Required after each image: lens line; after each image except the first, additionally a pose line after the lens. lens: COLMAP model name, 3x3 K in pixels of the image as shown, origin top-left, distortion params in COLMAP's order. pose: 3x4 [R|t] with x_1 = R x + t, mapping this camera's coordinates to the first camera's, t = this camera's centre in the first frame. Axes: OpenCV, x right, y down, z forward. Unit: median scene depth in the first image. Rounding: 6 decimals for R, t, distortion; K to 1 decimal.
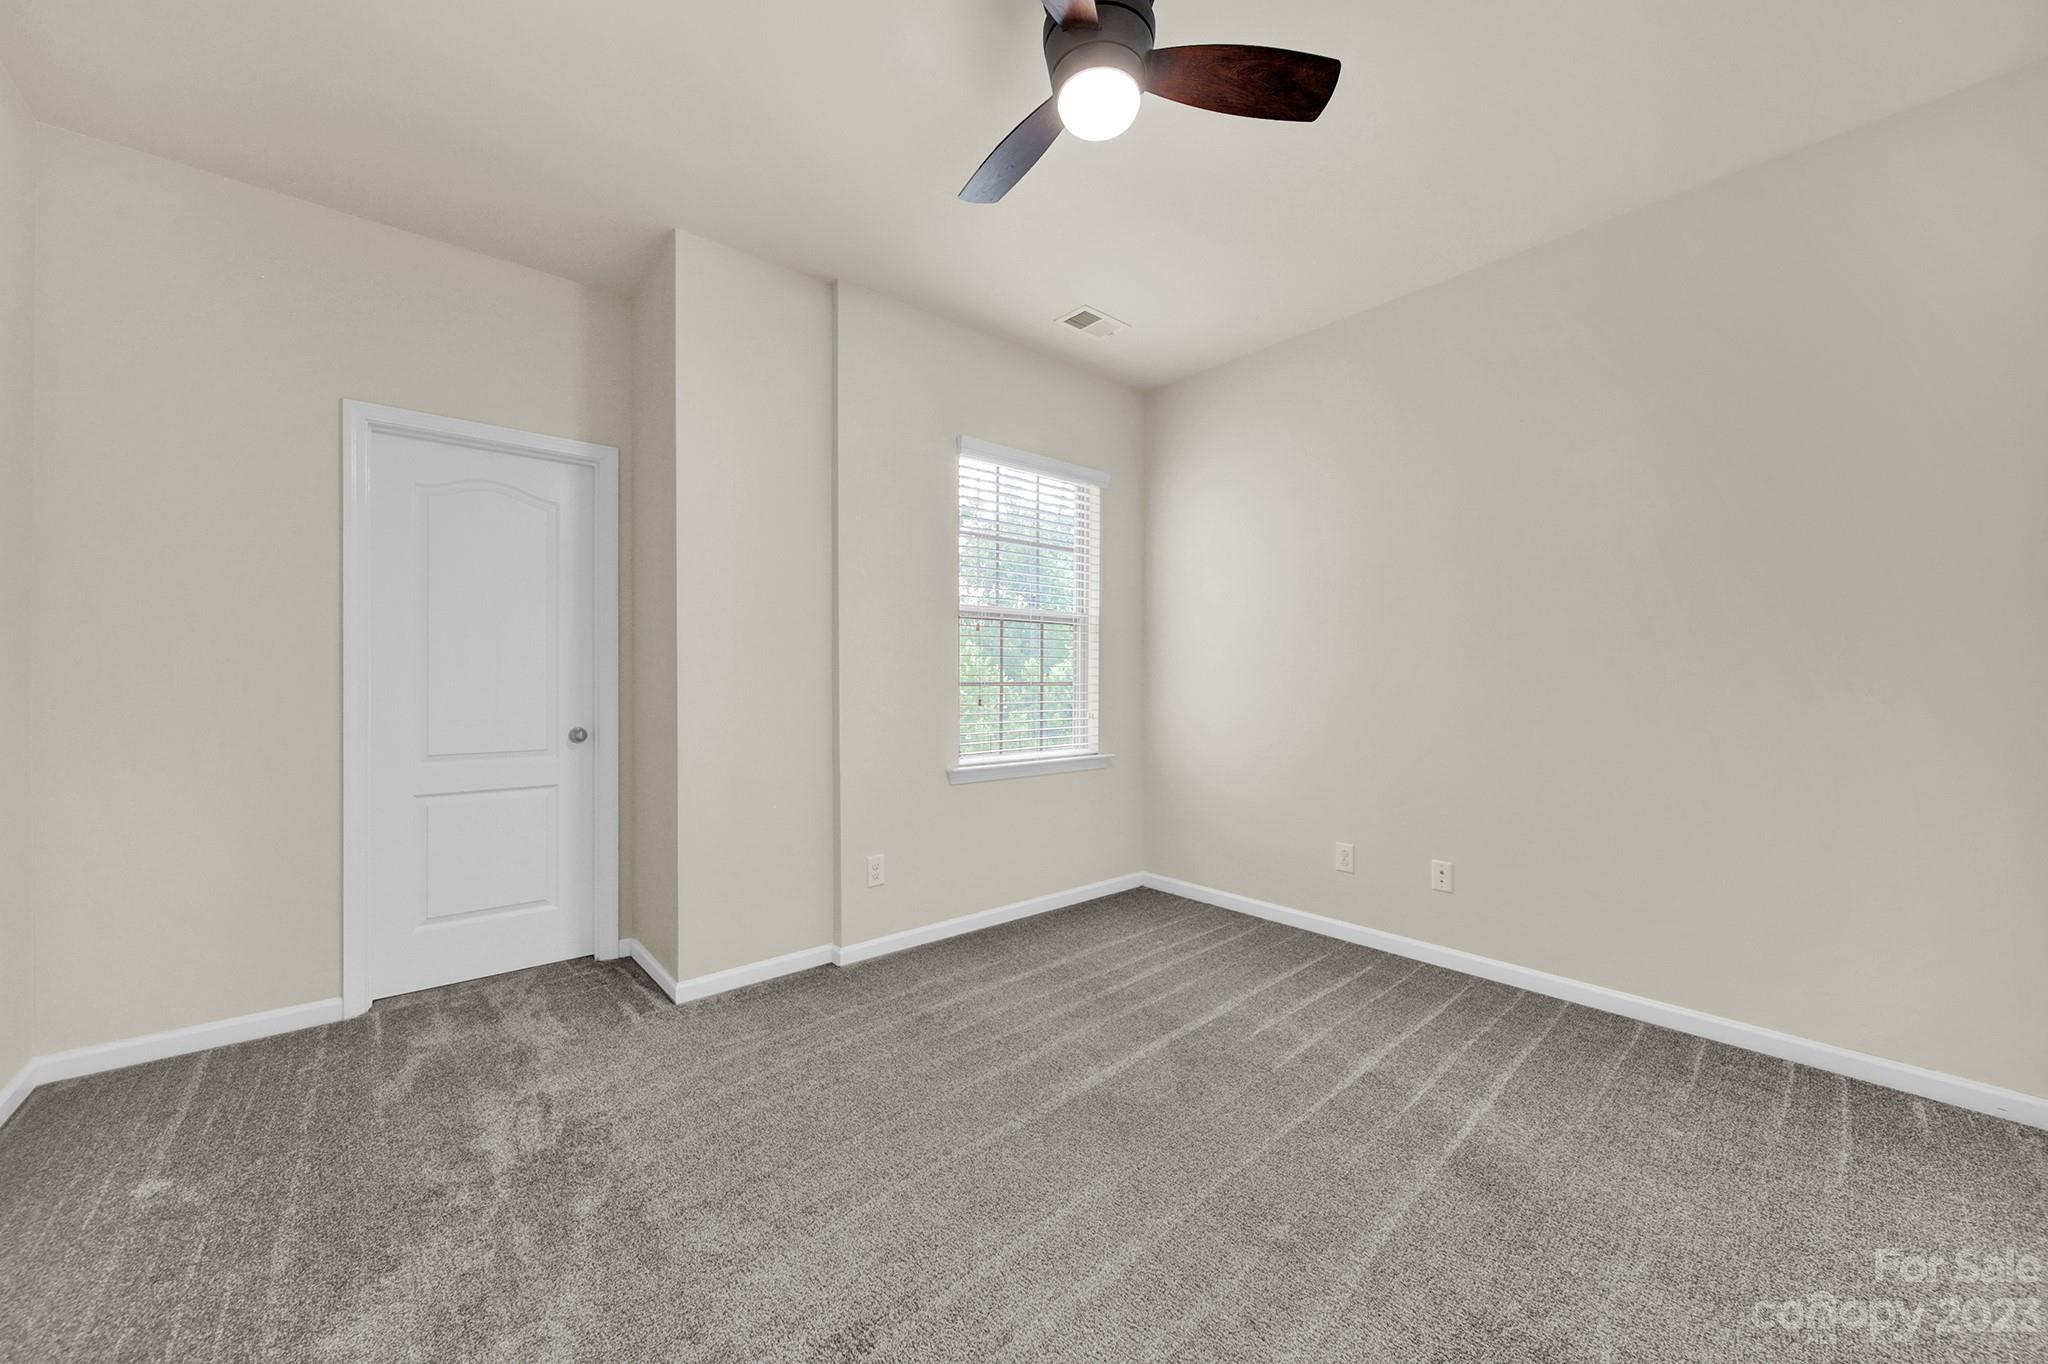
lens RADIAL K [[728.0, 0, 1020.6], [0, 728.0, 683.4], [0, 0, 1]] dist [-0.001762, -0.000024]
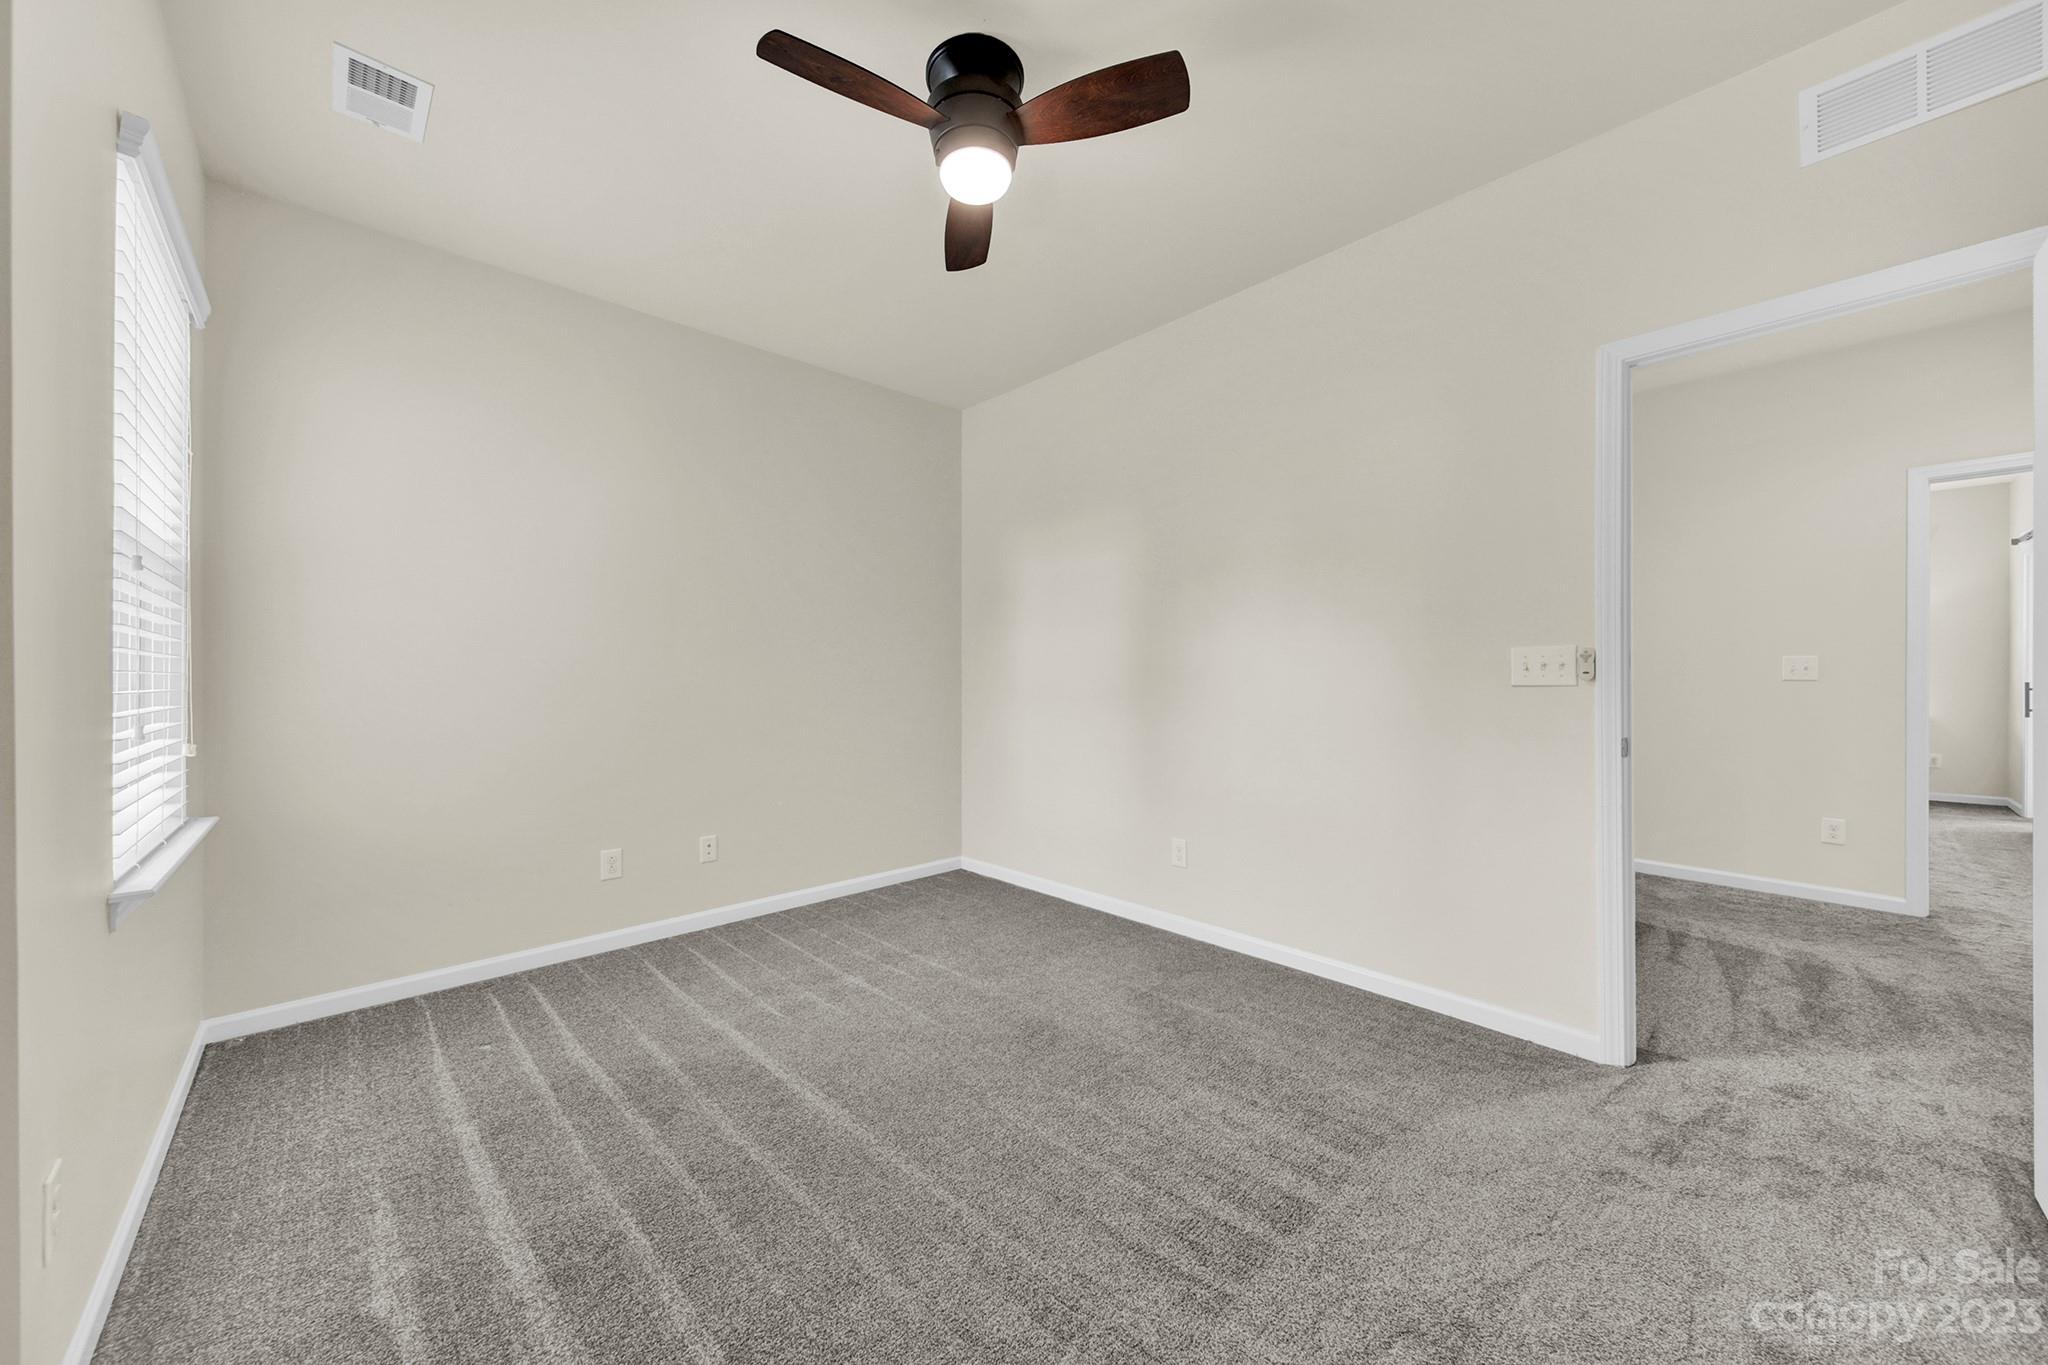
lens RADIAL K [[728.0, 0, 1019.3], [0, 728.0, 675.1], [0, 0, 1]] dist [-0.001762, -0.000024]
pose [[-0.046564, 0.001342, 0.998914, -0.635887], [-0.001051, 0.999998, -0.001392, -0.012875], [-0.998915, -0.001115, -0.046562, 0.588027]]
